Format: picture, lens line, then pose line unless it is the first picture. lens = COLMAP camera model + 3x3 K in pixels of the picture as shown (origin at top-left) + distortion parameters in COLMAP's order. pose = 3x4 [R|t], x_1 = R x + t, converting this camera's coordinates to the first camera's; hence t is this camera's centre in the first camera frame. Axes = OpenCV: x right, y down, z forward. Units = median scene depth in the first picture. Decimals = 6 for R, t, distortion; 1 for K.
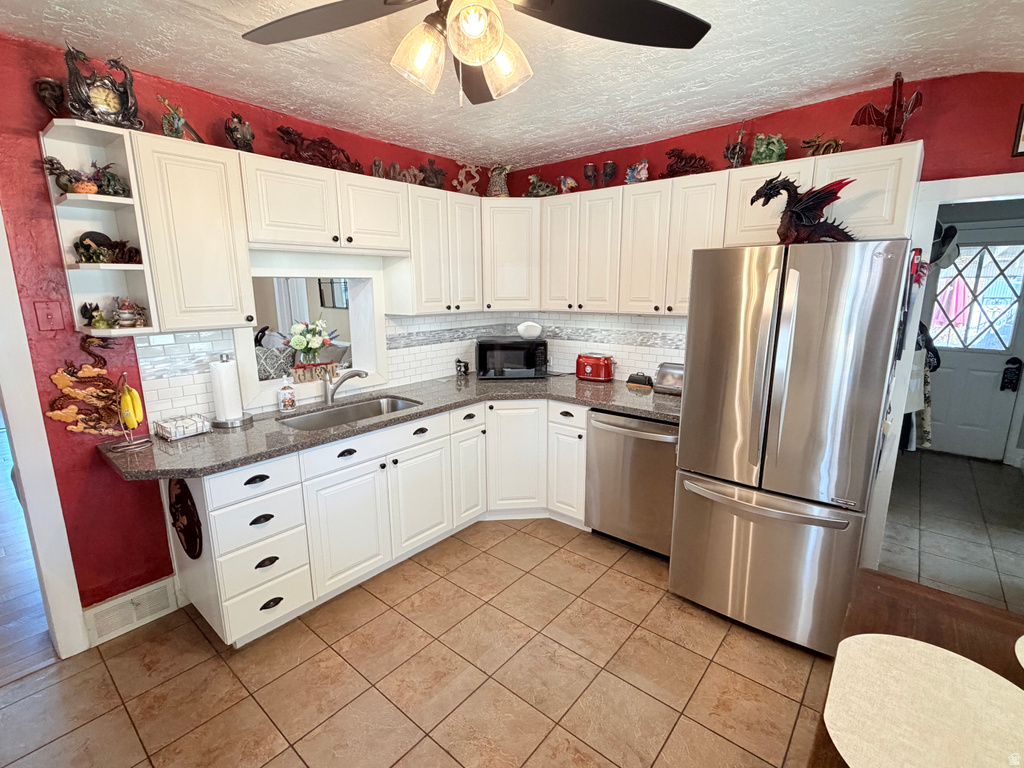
lens RADIAL K [[479.9, 0, 512.0], [0, 479.9, 384.0], [0, 0, 1]] dist [-0.000552, -0.000225]
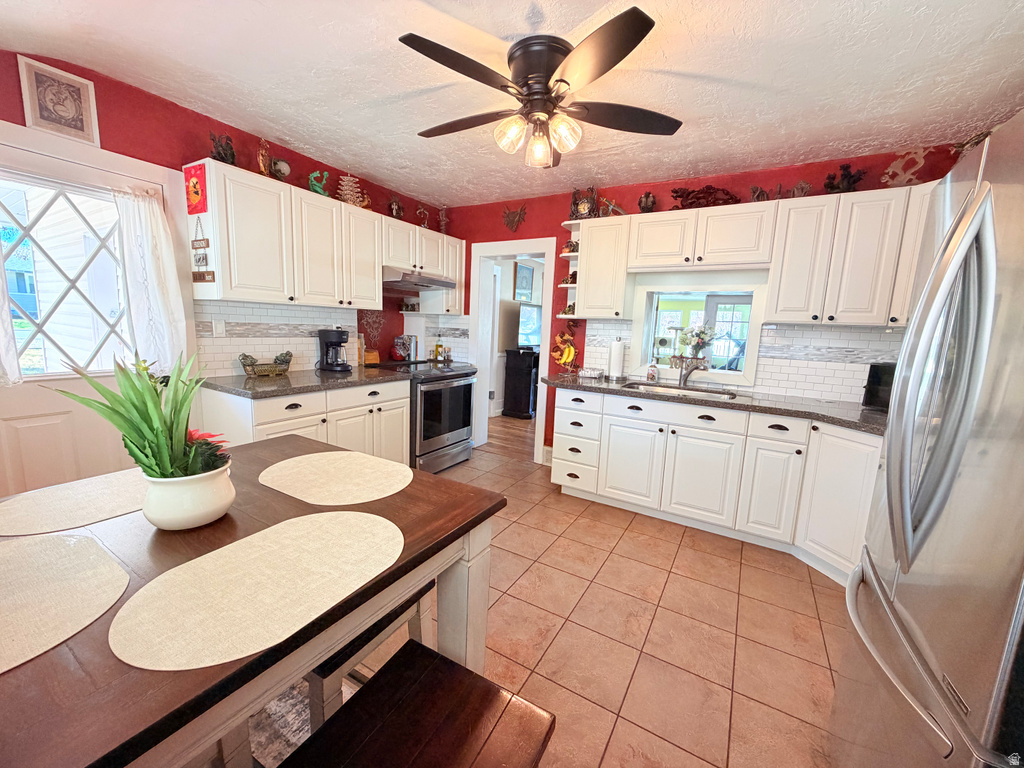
lens RADIAL K [[407.2, 0, 509.4], [0, 407.2, 384.6], [0, 0, 1]] dist [0.001915, -0.000001]
pose [[0.155631, 0.154475, -0.975662, 0.699530], [-0.240829, 0.963827, 0.114186, 0.025269], [0.958009, 0.217197, 0.187204, 0.365571]]
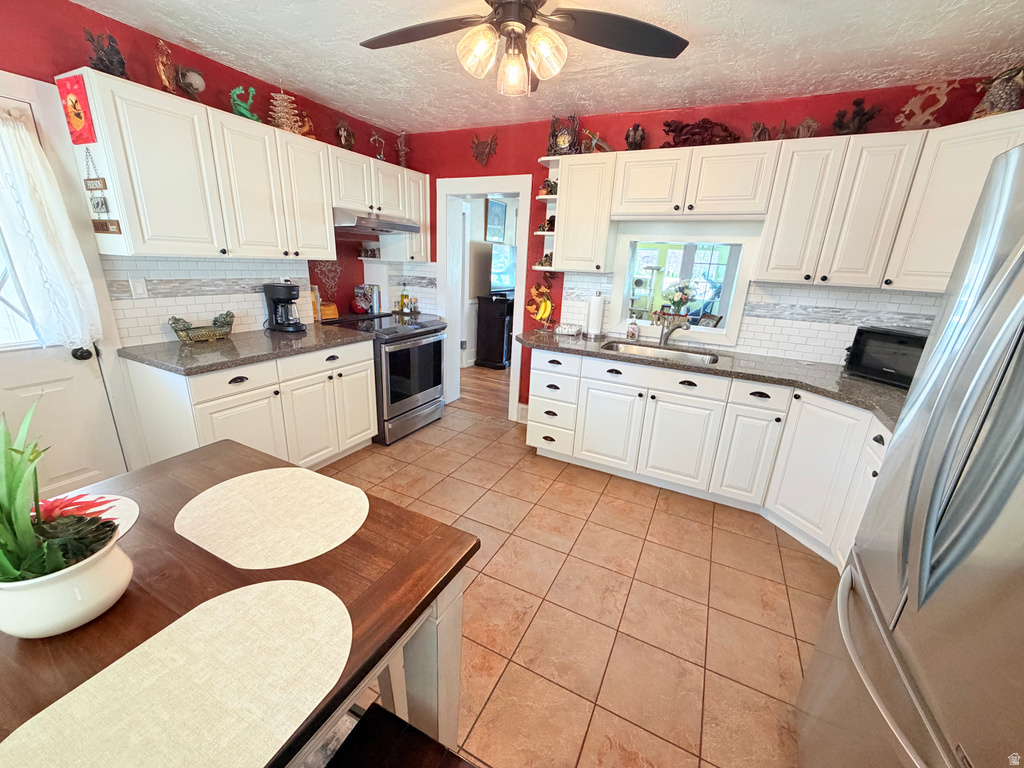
lens RADIAL K [[407.2, 0, 509.4], [0, 407.2, 384.6], [0, 0, 1]] dist [0.001915, -0.000001]
pose [[0.220839, 0.301700, -0.927473, 0.610135], [-0.242327, 0.938106, 0.247459, -0.032441], [0.944726, 0.170103, 0.280280, 0.367341]]
